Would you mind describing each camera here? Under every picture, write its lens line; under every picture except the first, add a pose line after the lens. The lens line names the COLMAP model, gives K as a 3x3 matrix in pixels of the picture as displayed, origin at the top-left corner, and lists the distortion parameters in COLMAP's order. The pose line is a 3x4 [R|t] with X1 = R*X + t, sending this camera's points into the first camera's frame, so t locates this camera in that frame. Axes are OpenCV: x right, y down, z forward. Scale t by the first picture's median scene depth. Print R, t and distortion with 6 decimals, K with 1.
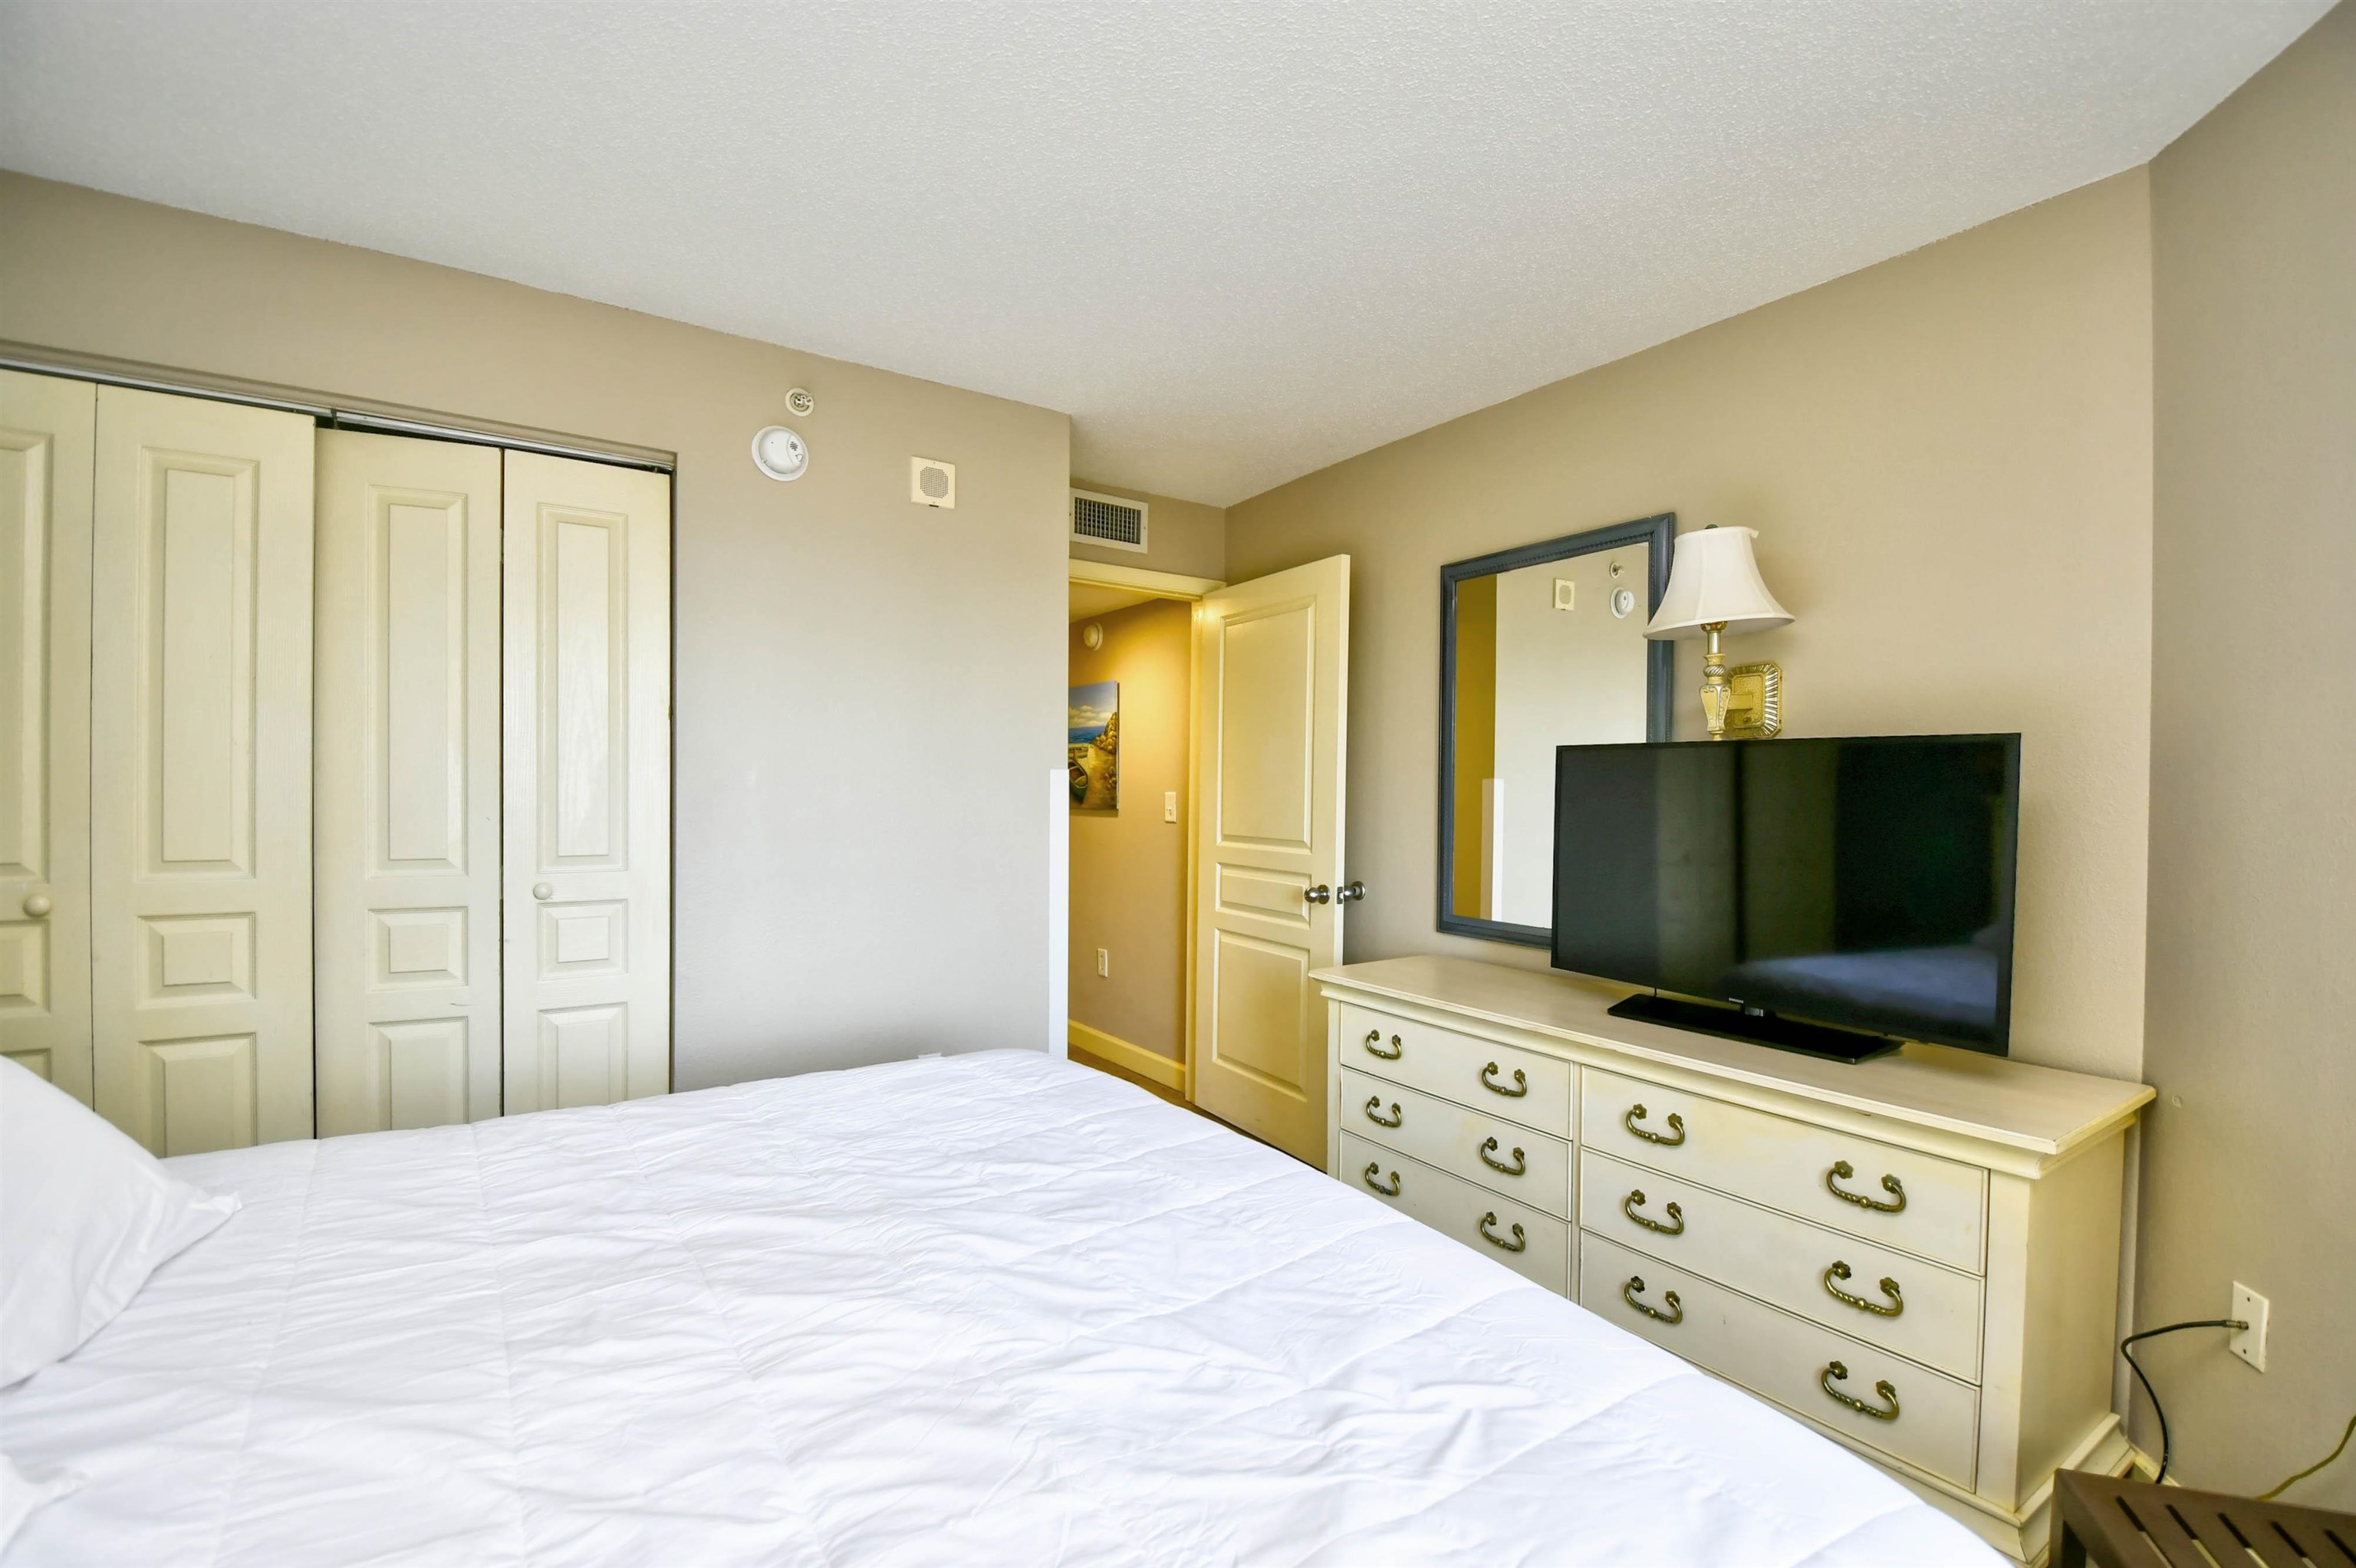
lens RADIAL K [[1049.4, 0, 1169.9], [0, 1049.4, 787.9], [0, 0, 1]] dist [0.007145, -0.017081]
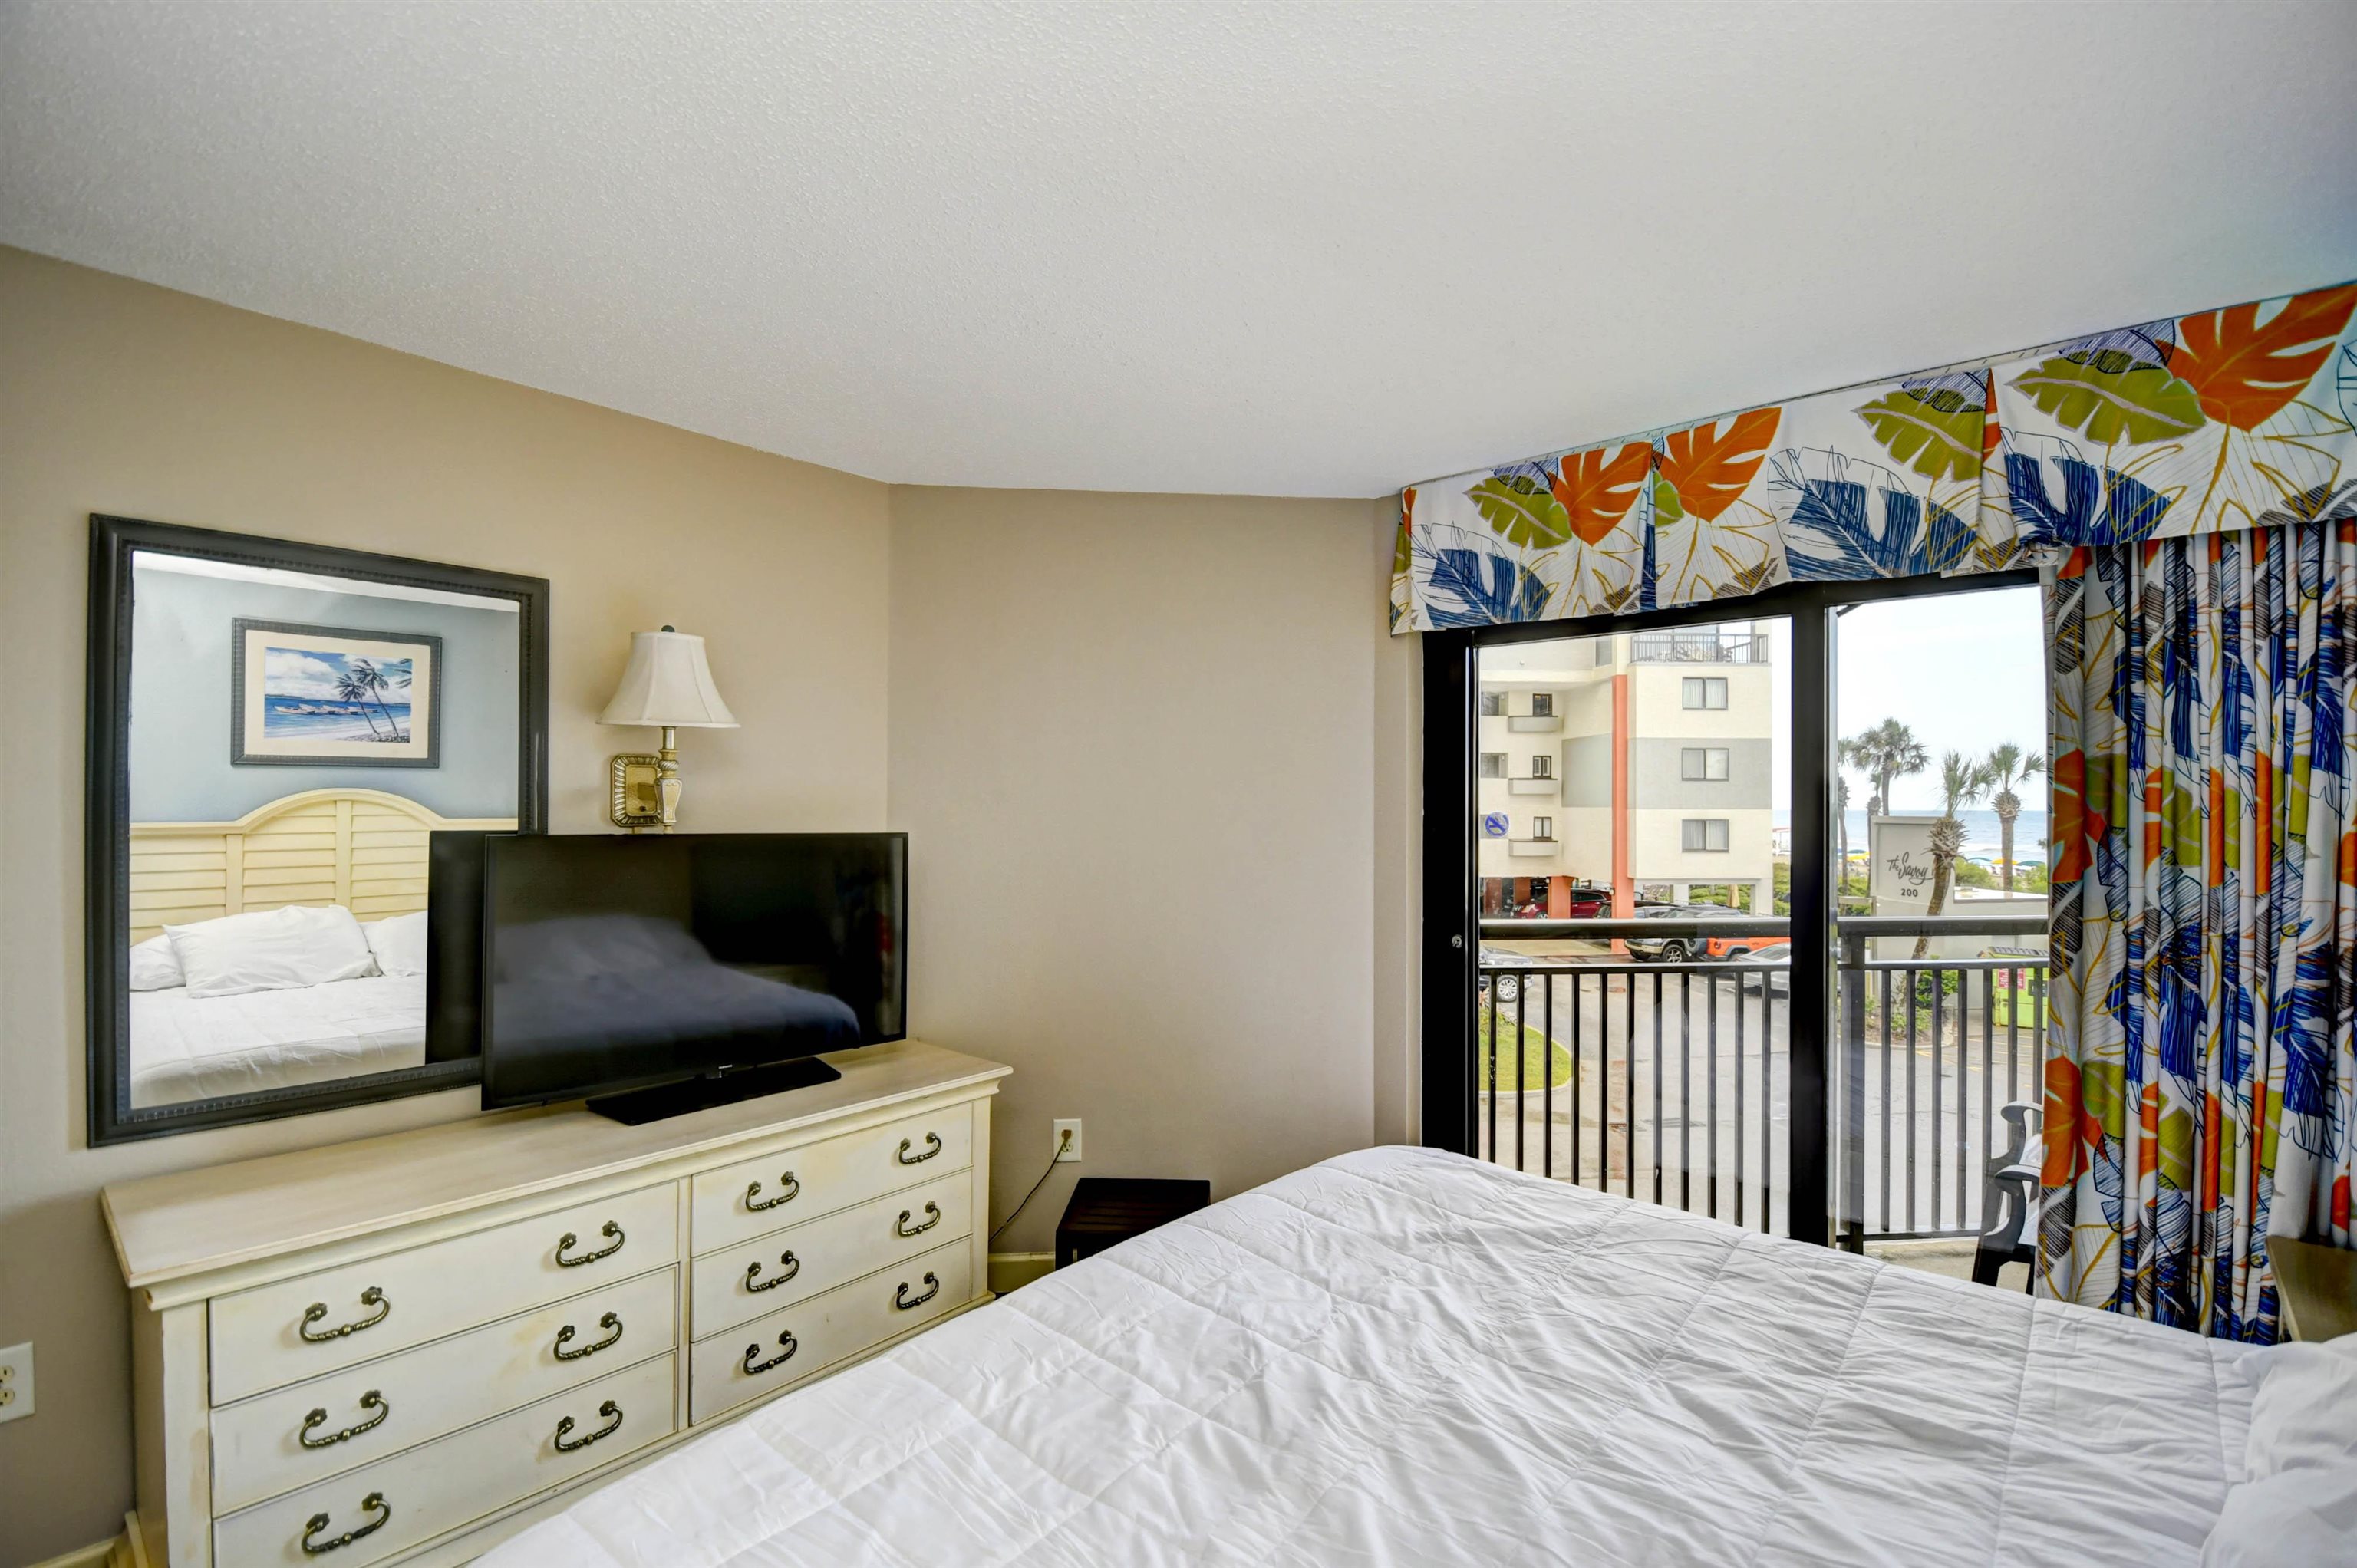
lens RADIAL K [[1049.9, 0, 1168.1], [0, 1049.9, 804.9], [0, 0, 1]] dist [0.007145, -0.017081]
pose [[-0.274002, -0.004316, 0.961719, -0.681066], [0.003592, 0.999978, 0.005511, -0.084273], [-0.961722, 0.004965, -0.273981, 0.868197]]
